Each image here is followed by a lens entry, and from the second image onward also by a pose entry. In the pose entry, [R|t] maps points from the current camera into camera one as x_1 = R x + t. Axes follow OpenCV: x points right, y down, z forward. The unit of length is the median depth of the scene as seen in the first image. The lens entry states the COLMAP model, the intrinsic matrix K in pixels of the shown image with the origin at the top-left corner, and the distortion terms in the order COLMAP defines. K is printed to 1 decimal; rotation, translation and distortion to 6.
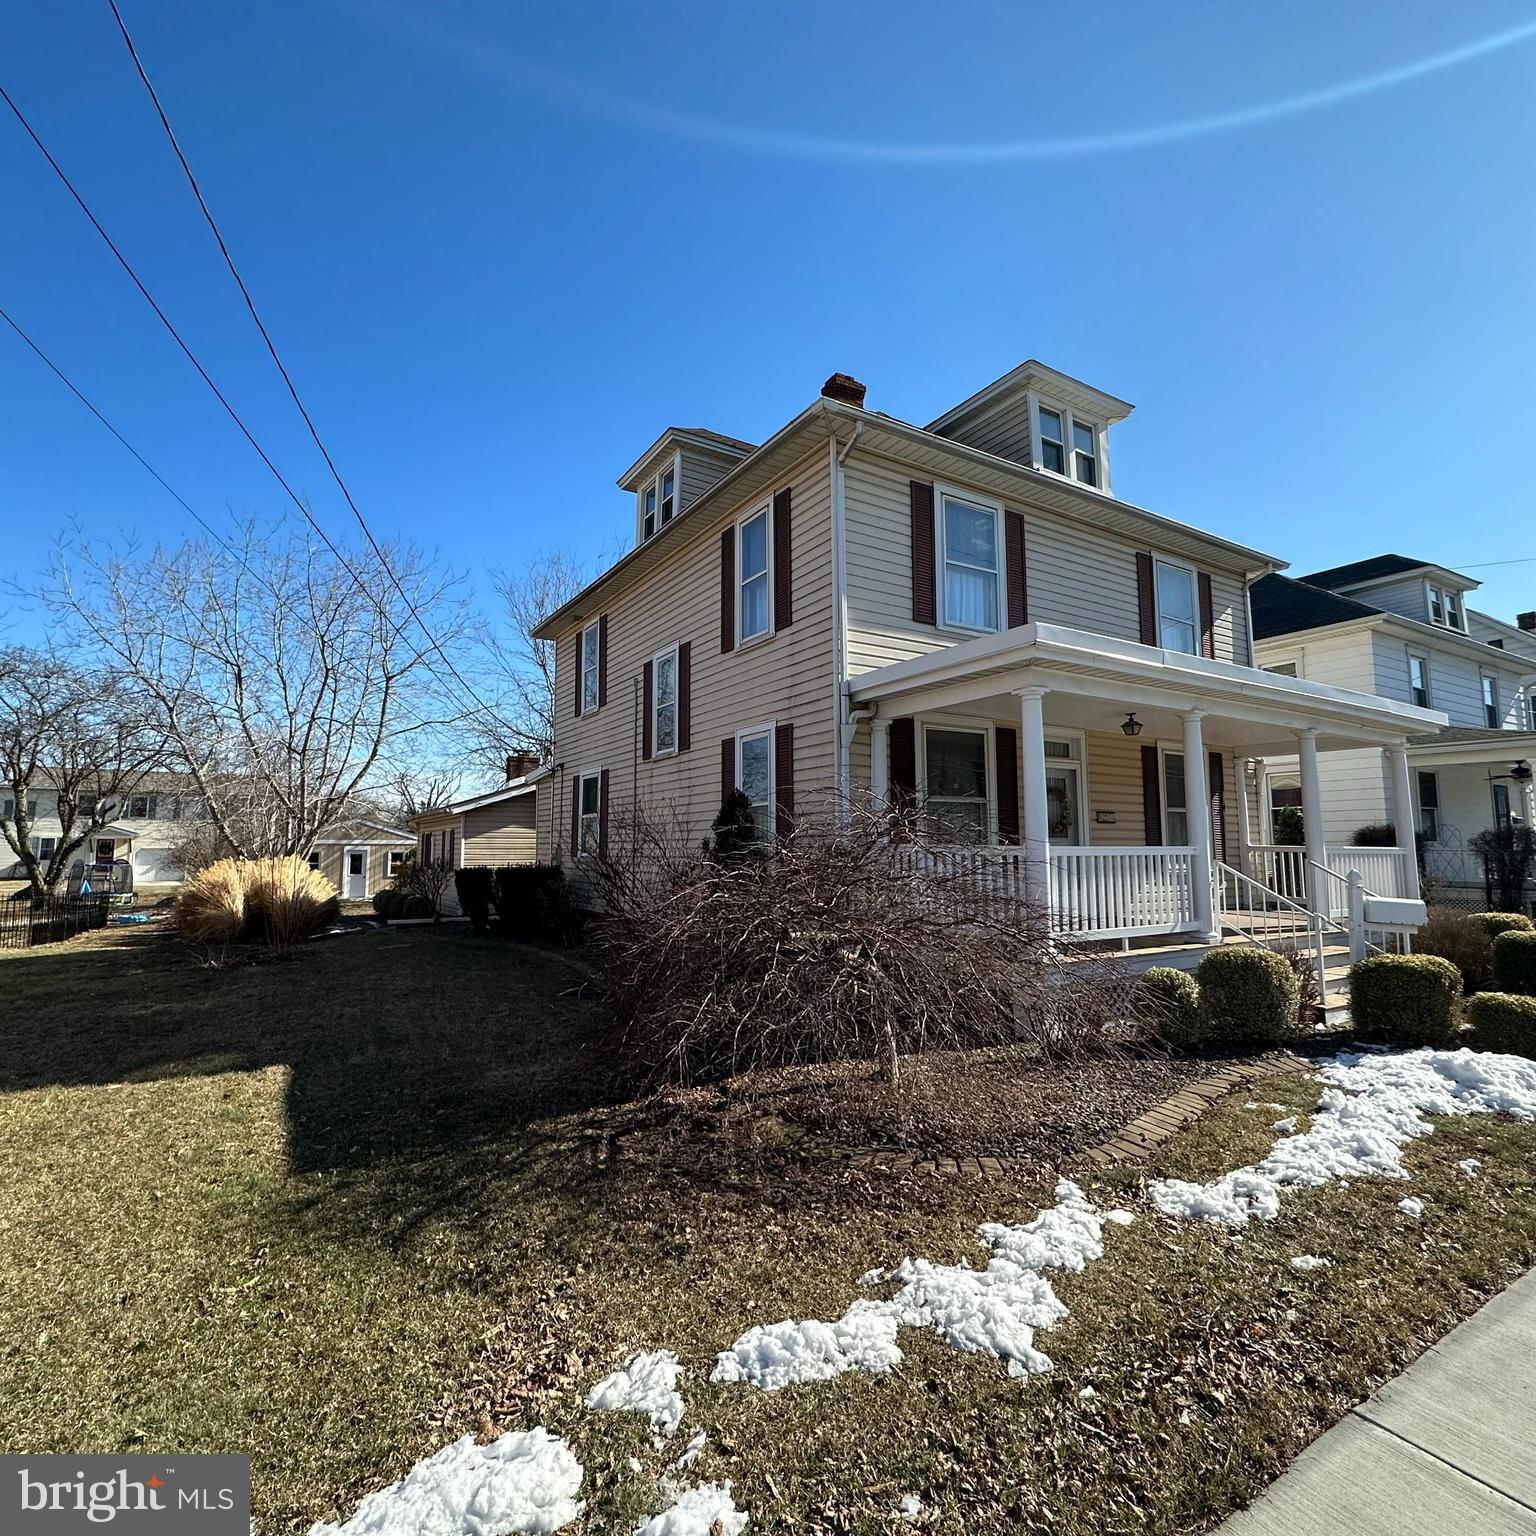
lens RADIAL K [[816.1, 0, 765.6], [0, 816.1, 764.7], [0, 0, 1]] dist [-0.006788, 0.000716]
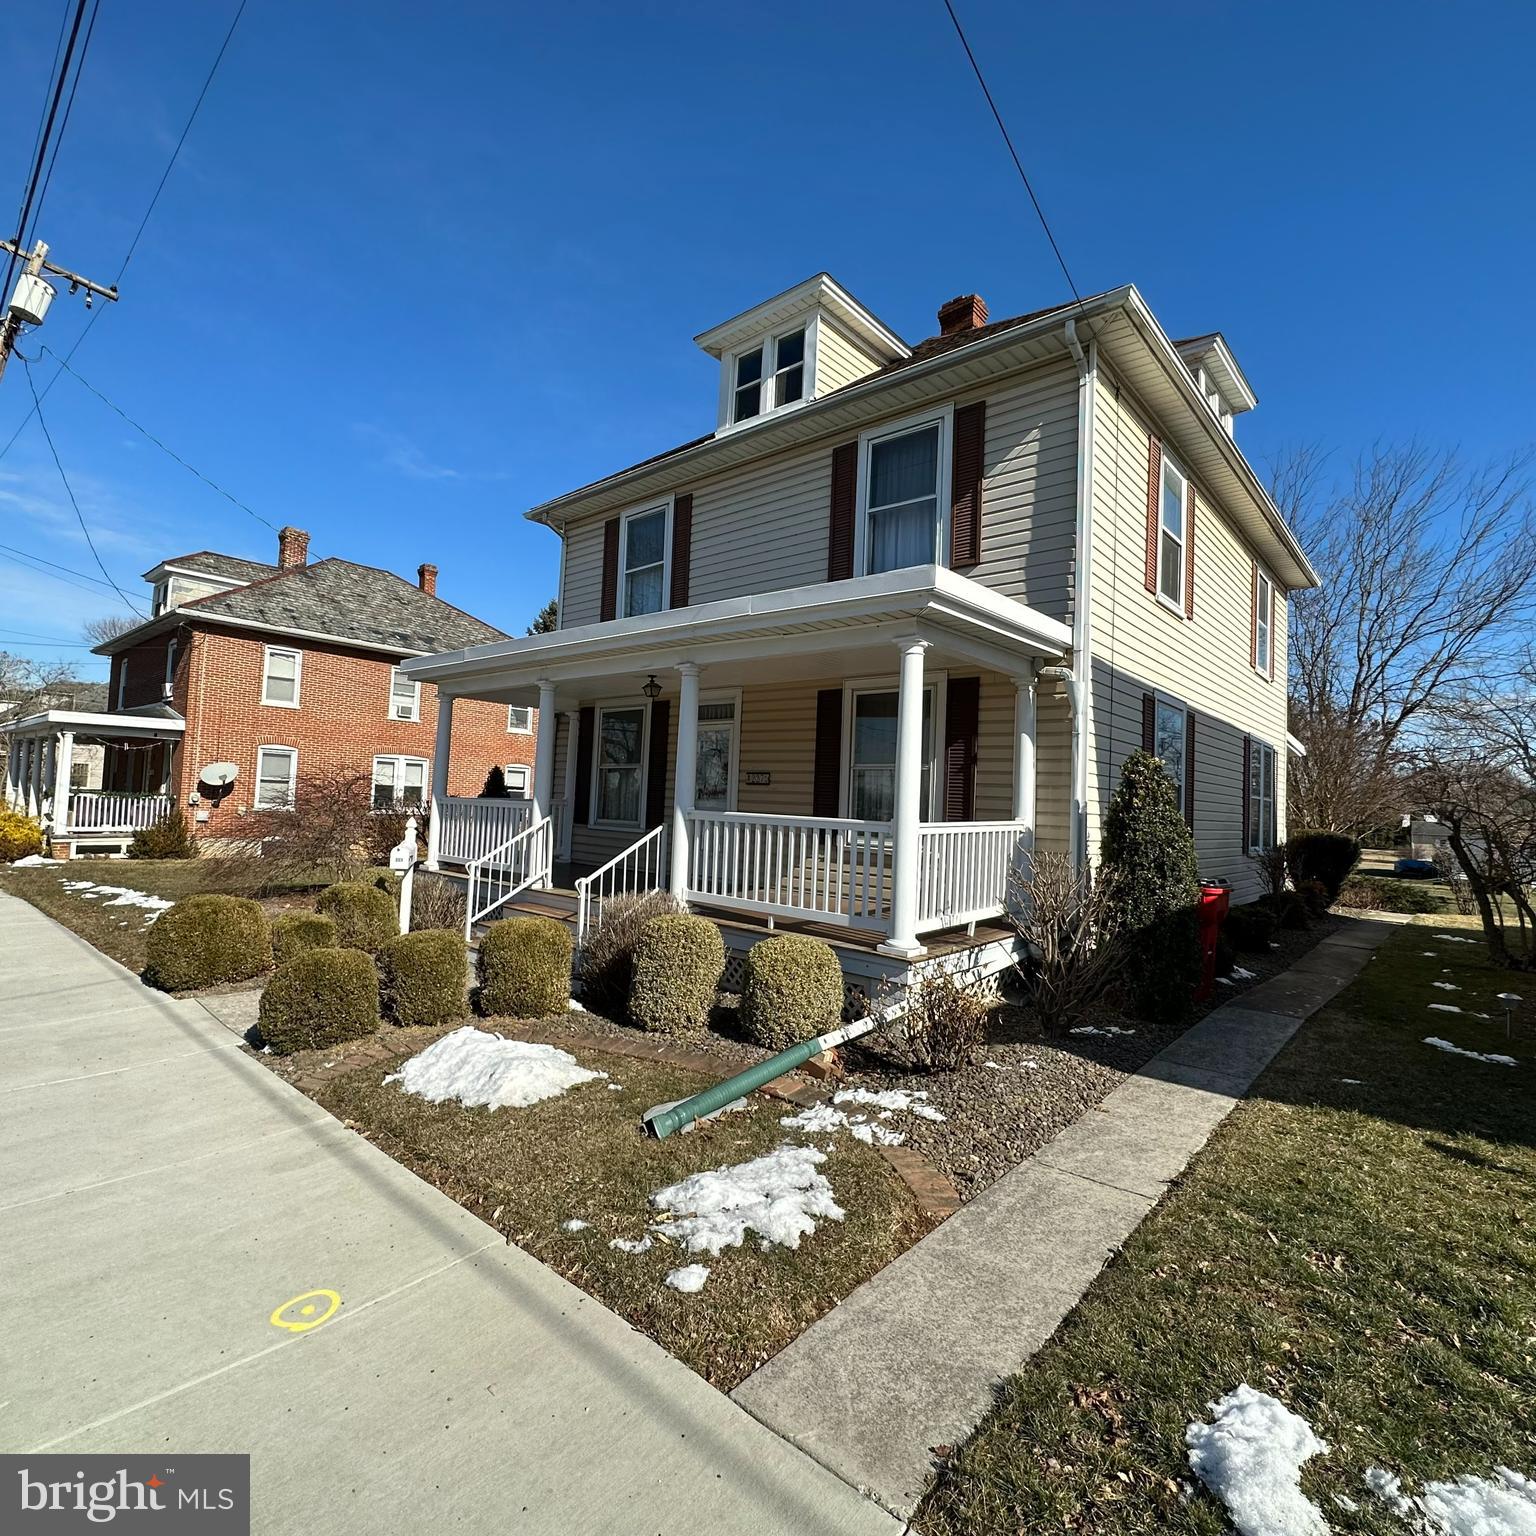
lens RADIAL K [[816.1, 0, 765.6], [0, 816.1, 764.7], [0, 0, 1]] dist [-0.006788, 0.000716]
pose [[0.286755, -0.037958, -0.957252, 1.447562], [0.053688, 0.998281, -0.023502, 0.079262], [0.956498, -0.044653, 0.288300, 0.834696]]
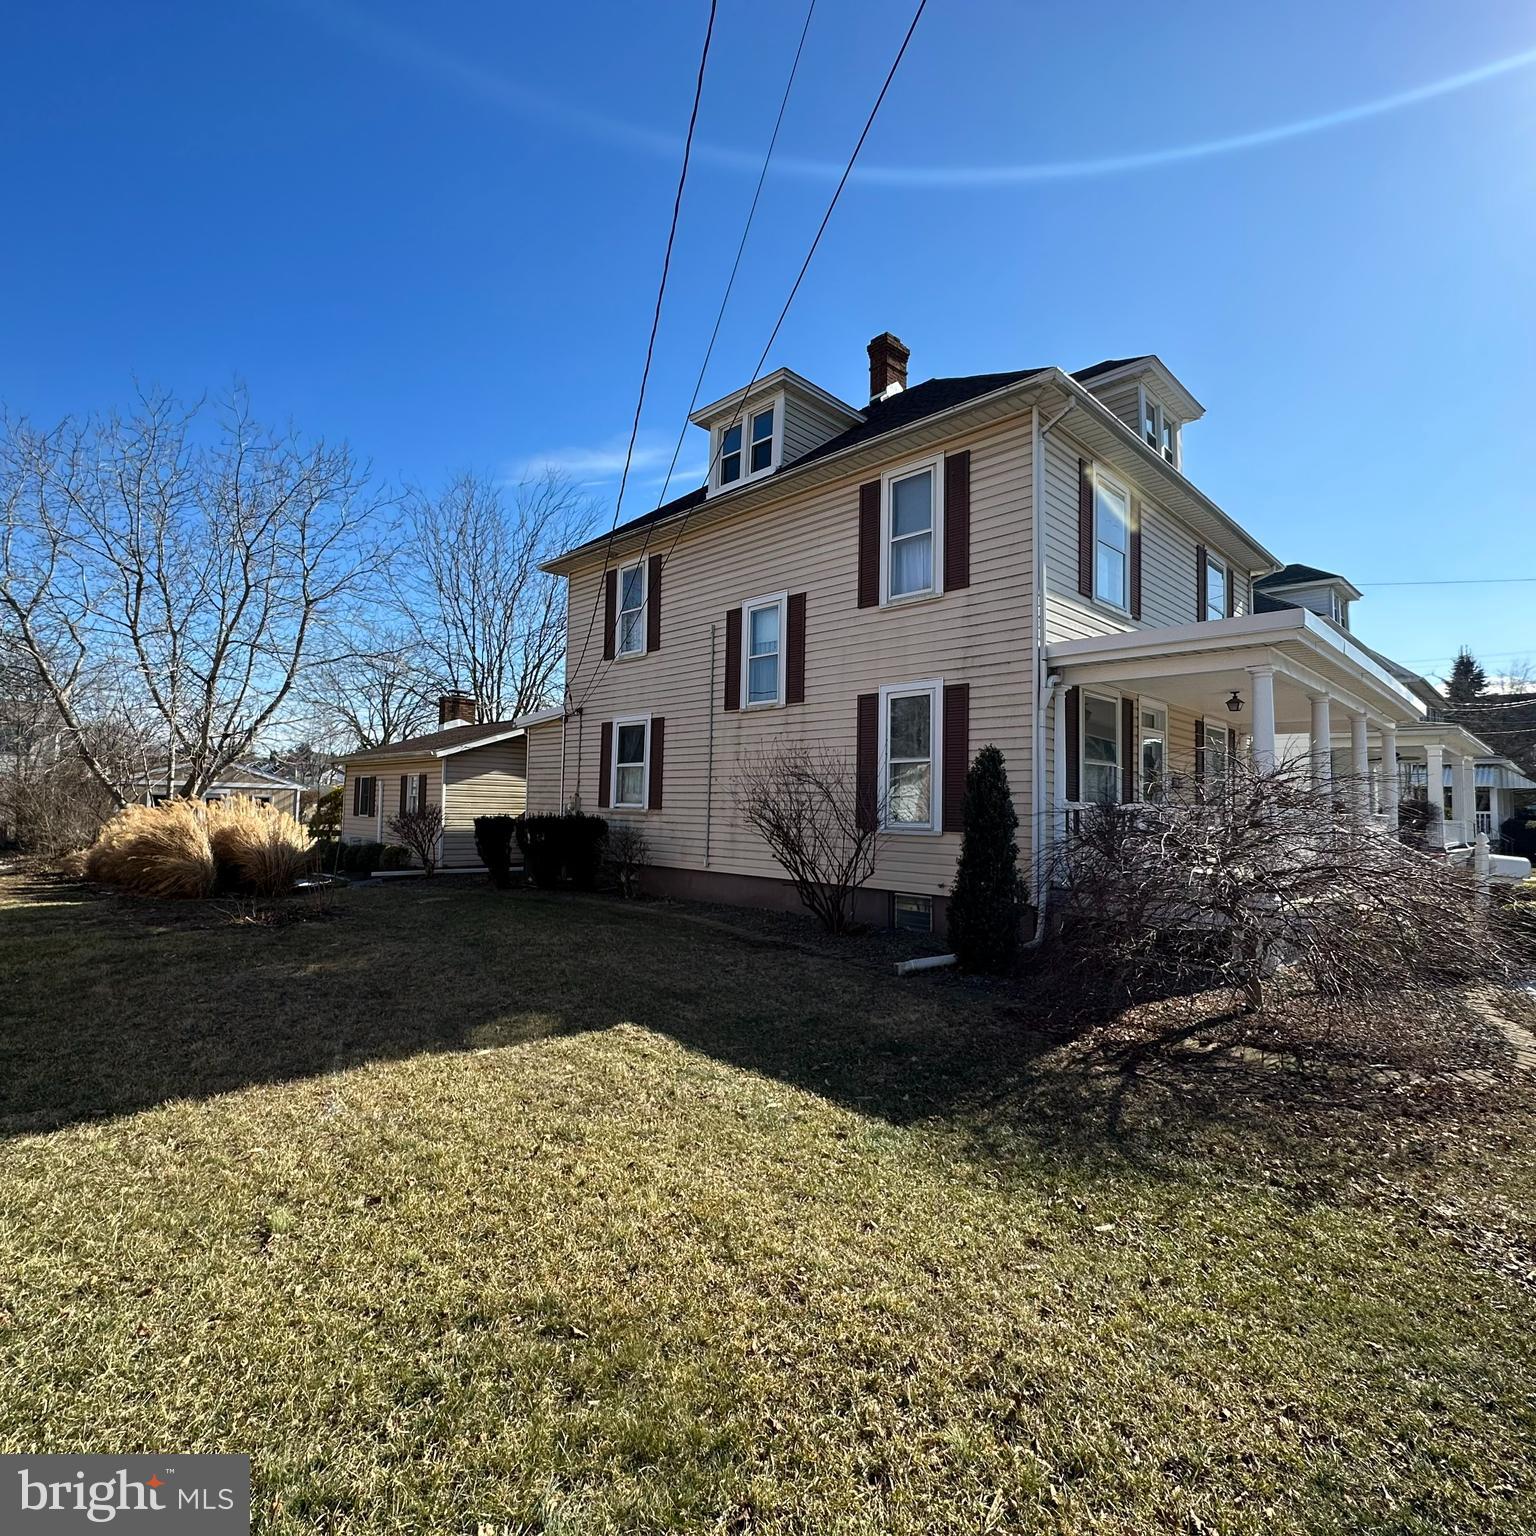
lens RADIAL K [[816.1, 0, 765.6], [0, 816.1, 764.7], [0, 0, 1]] dist [-0.006788, 0.000716]
pose [[0.973544, 0.034981, 0.225806, -0.430527], [-0.046829, 0.997781, 0.047324, 0.014607], [-0.223650, -0.056646, 0.973022, 0.046355]]
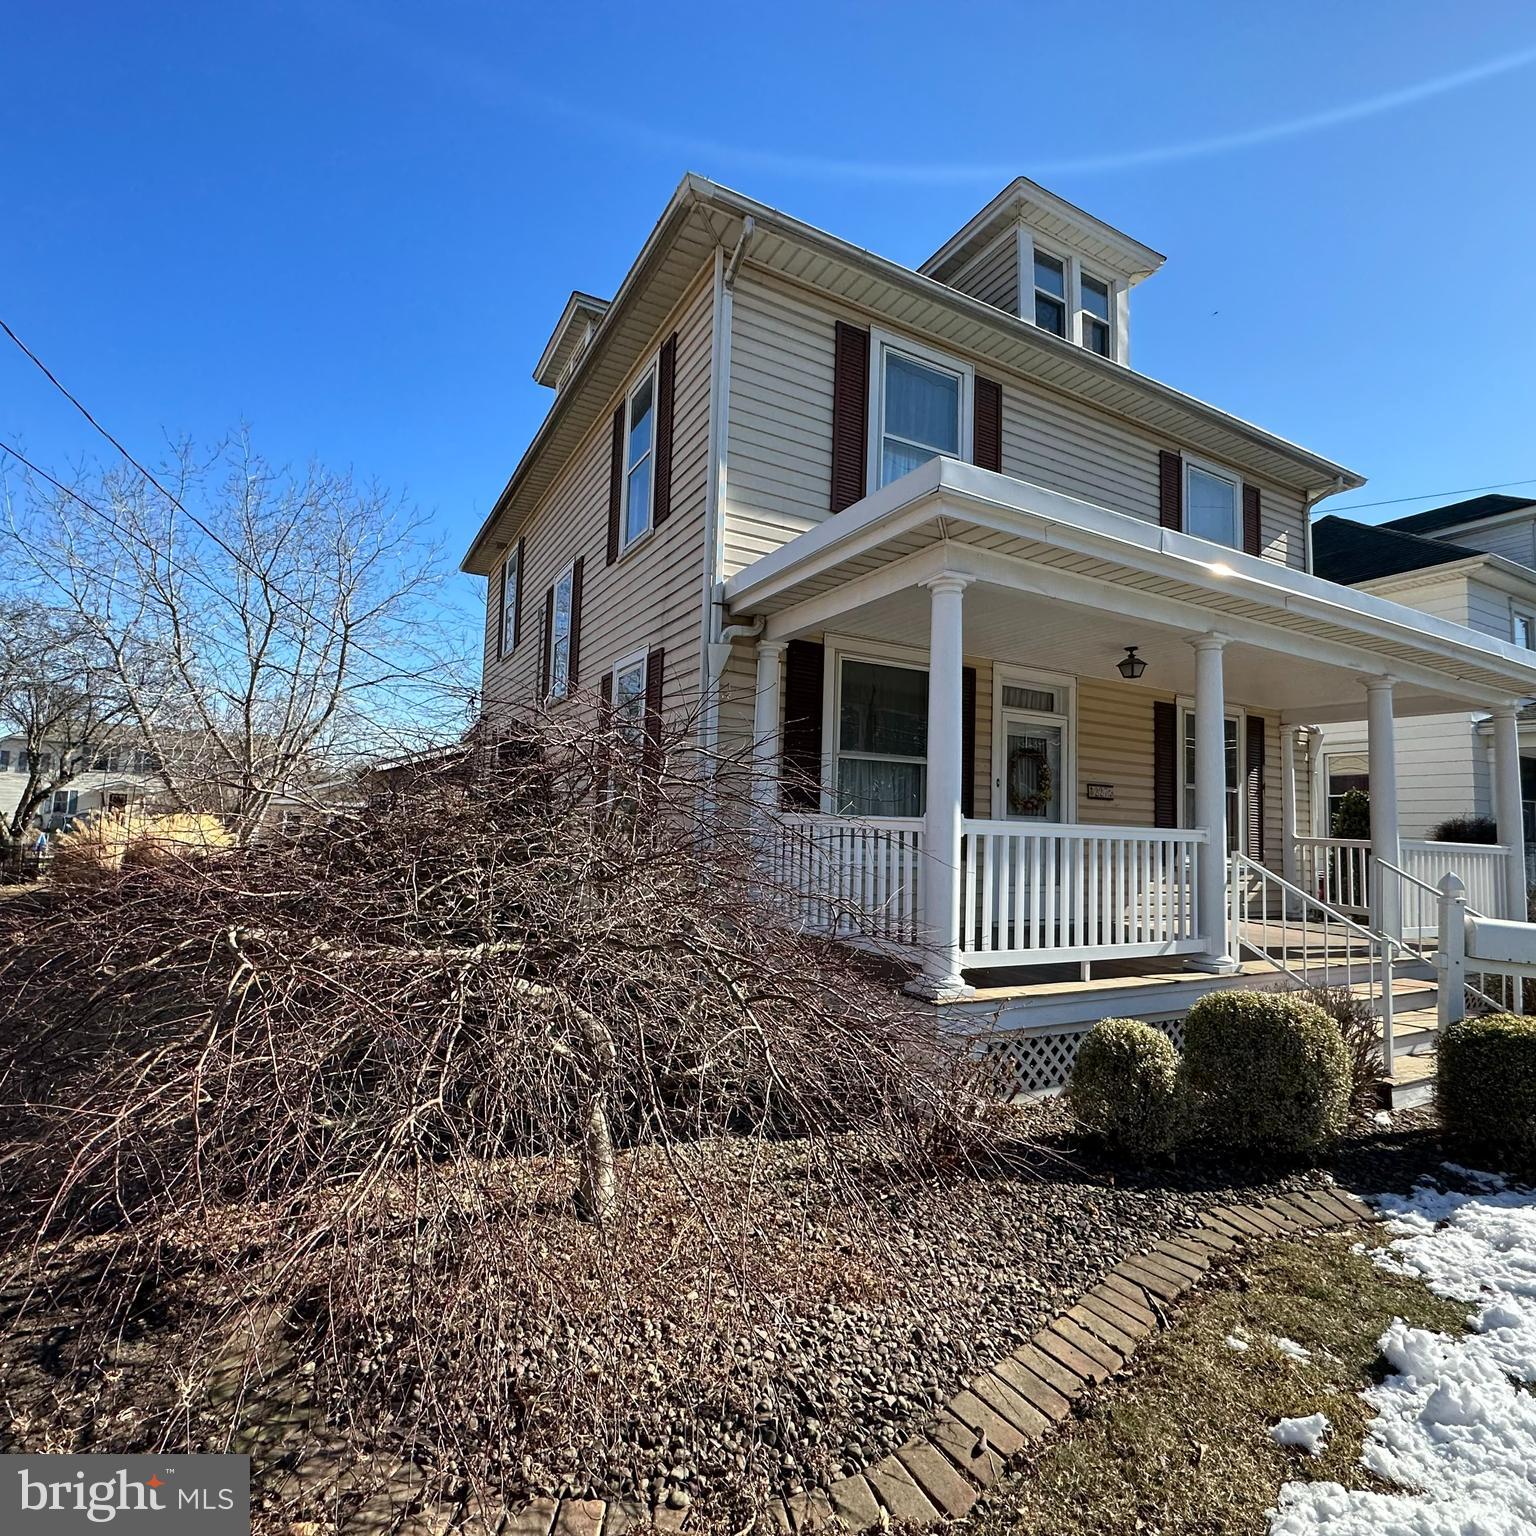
lens RADIAL K [[816.1, 0, 765.6], [0, 816.1, 764.7], [0, 0, 1]] dist [-0.006788, 0.000716]
pose [[0.998049, 0.031756, -0.053755, 0.163493], [-0.030428, 0.999215, 0.025351, 0.032848], [0.054518, -0.023666, 0.998232, 0.251097]]
